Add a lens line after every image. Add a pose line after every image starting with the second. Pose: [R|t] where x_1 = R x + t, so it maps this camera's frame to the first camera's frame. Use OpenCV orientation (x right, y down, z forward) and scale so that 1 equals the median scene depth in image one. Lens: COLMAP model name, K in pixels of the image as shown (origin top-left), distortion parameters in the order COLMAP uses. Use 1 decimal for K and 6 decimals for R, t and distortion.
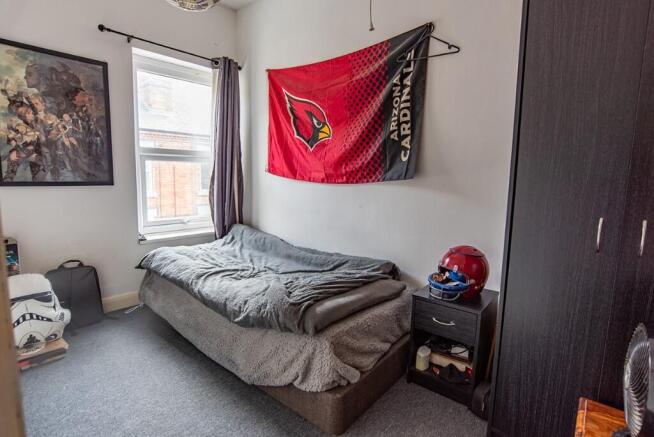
lens RADIAL K [[349.7, 0, 327.5], [0, 349.7, 215.3], [0, 0, 1]] dist [-0.001170, 0.001224]
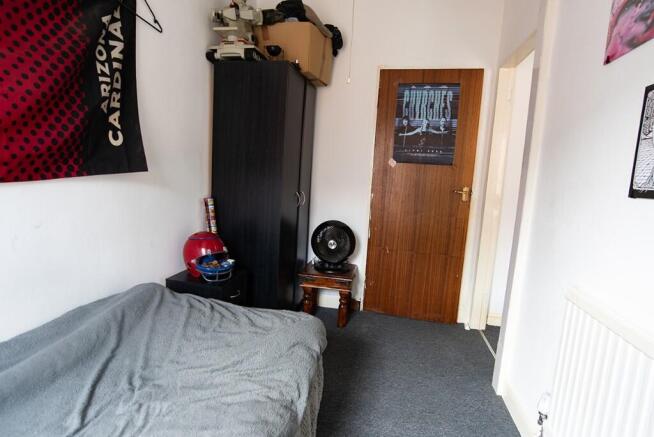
lens RADIAL K [[349.7, 0, 326.8], [0, 349.7, 222.3], [0, 0, 1]] dist [-0.001170, 0.001224]
pose [[-0.500199, -0.168503, 0.849357, -0.624726], [0.031624, 0.976674, 0.212385, -0.140713], [-0.865333, 0.133095, -0.483202, 0.995855]]
